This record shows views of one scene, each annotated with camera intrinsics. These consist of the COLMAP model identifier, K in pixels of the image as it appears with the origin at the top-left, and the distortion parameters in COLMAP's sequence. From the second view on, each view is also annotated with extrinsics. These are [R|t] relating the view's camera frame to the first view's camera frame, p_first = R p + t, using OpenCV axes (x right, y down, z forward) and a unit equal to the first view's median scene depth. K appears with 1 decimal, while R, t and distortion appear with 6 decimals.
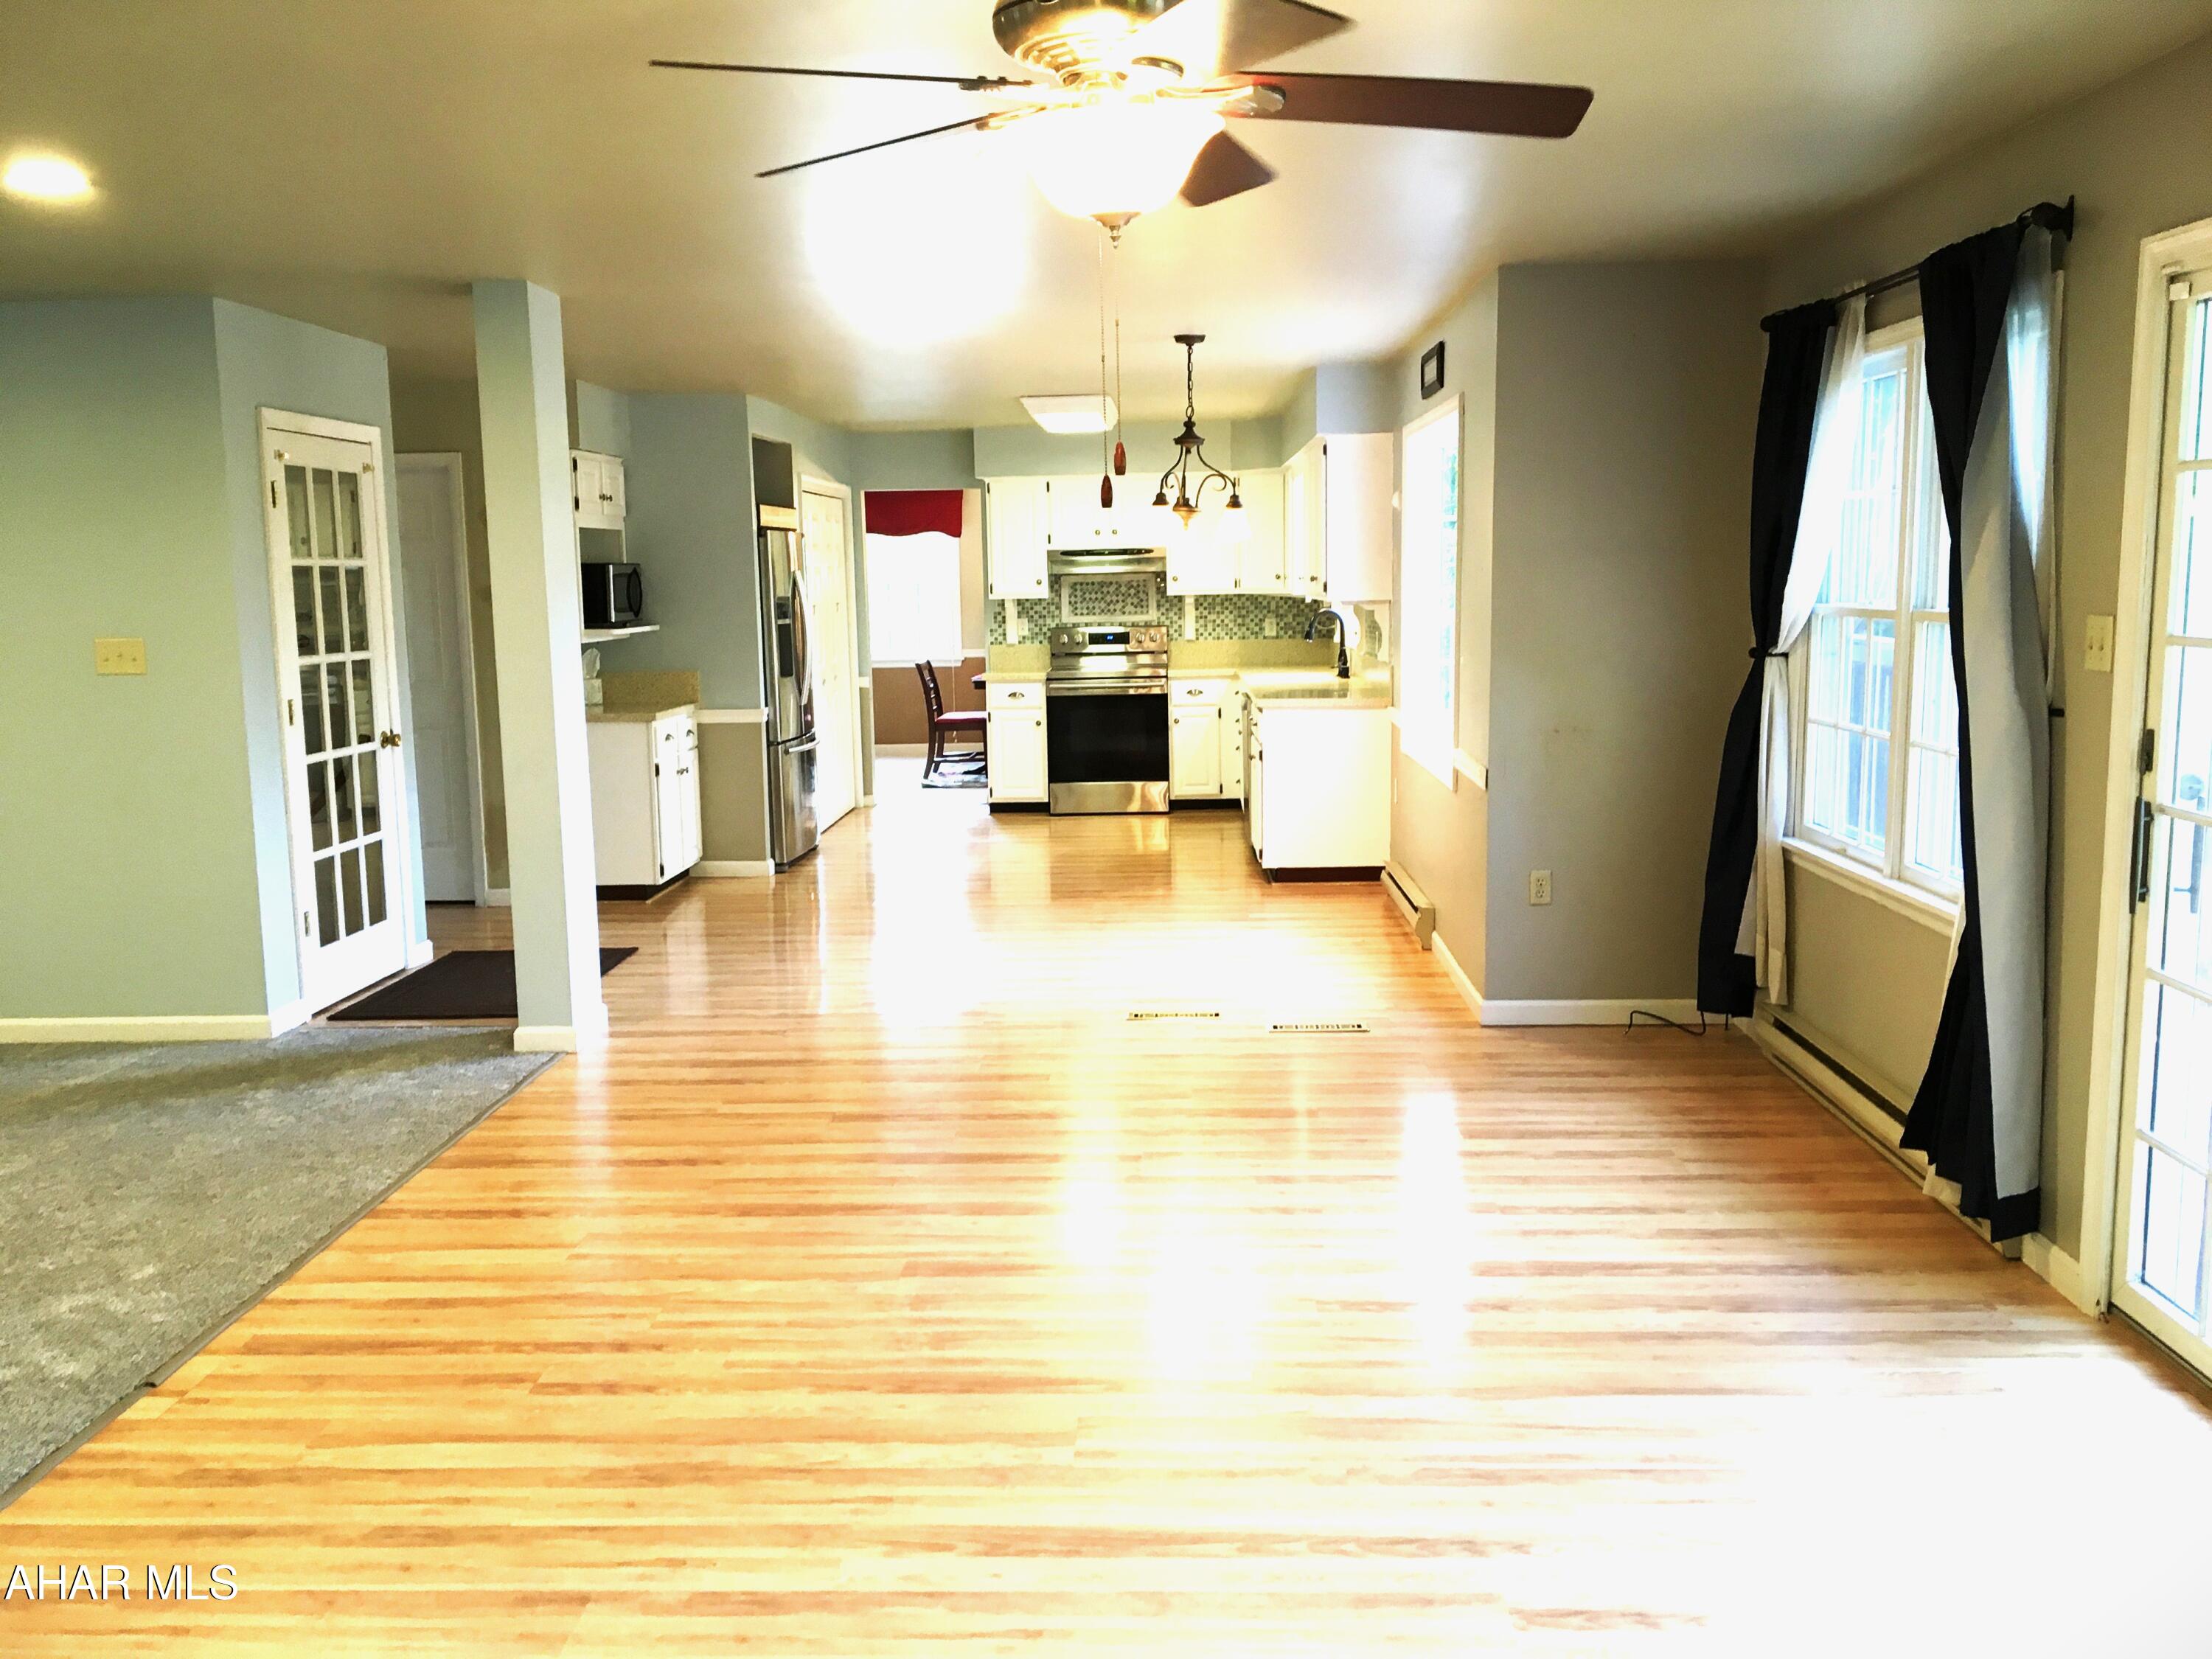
lens RADIAL K [[1862.0, 0, 1106.0], [0, 1862.0, 829.5], [0, 0, 1]] dist [0.179135, -0.001223]
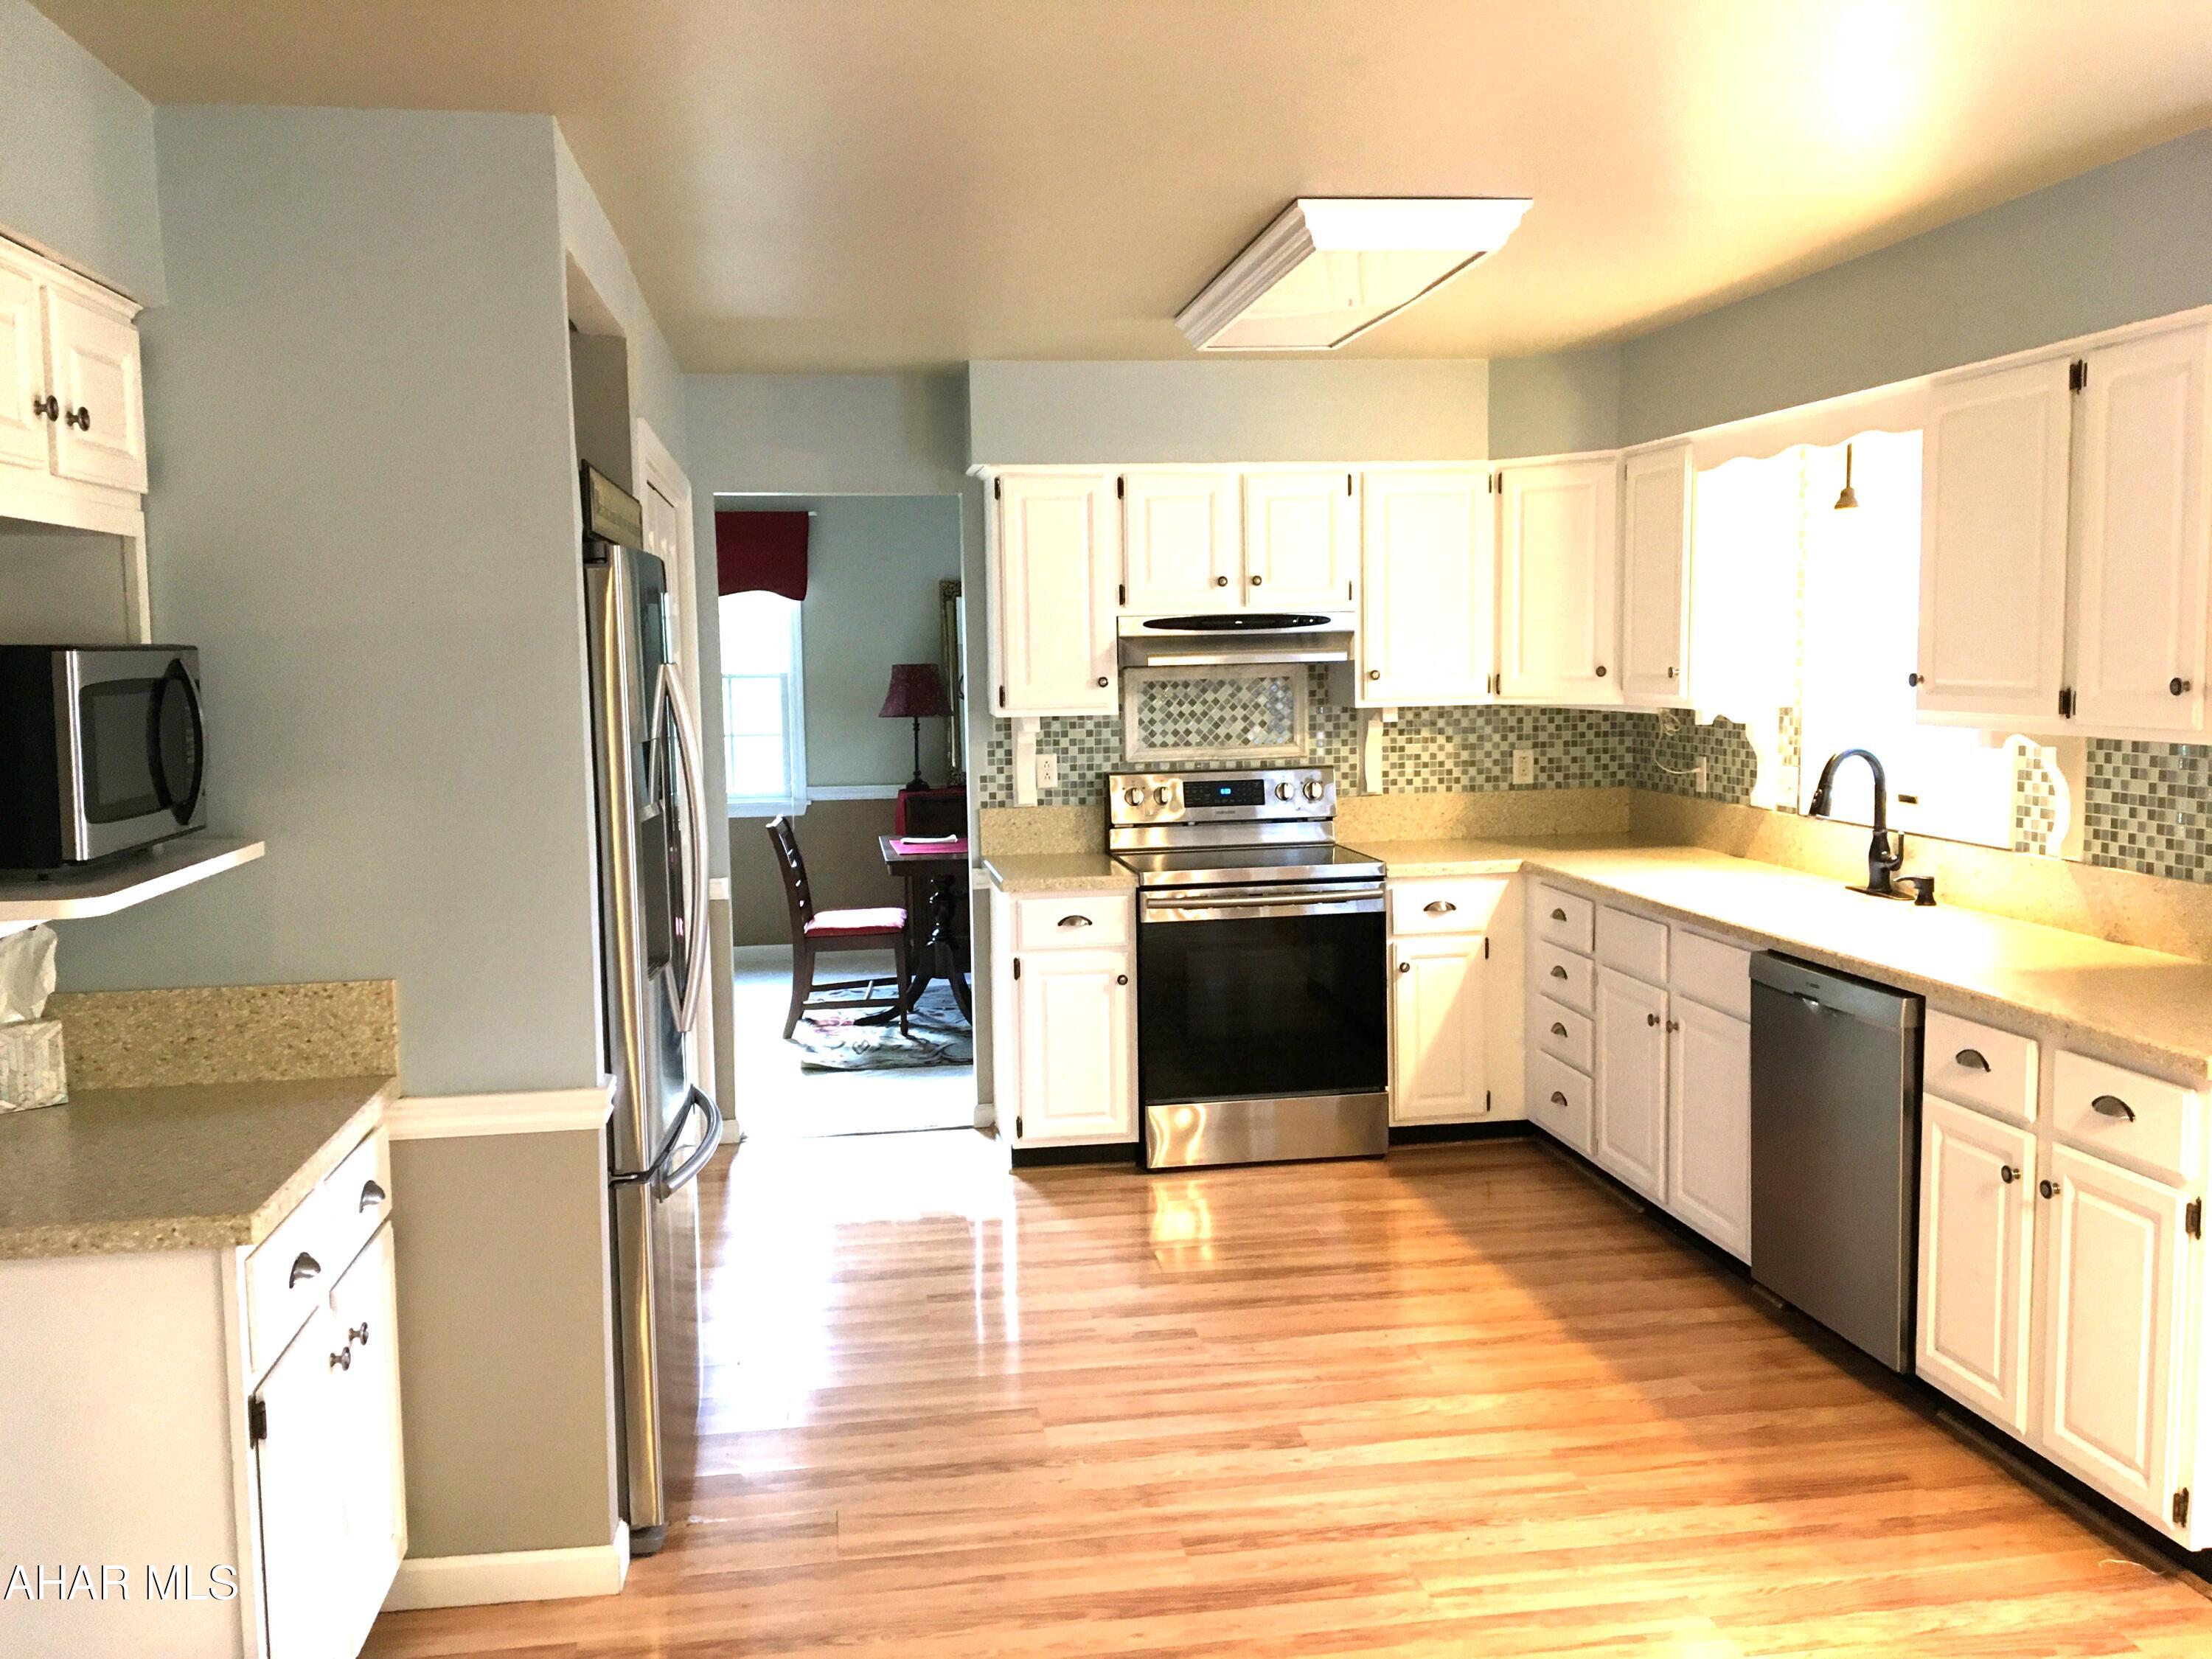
lens RADIAL K [[1868.0, 0, 1106.0], [0, 1868.0, 829.5], [0, 0, 1]] dist [0.041692, -0.003221]
pose [[0.983179, -0.017643, 0.181788, -0.125329], [0.025962, 0.998717, -0.043486, -0.074386], [-0.180787, 0.047474, 0.982376, 0.534396]]
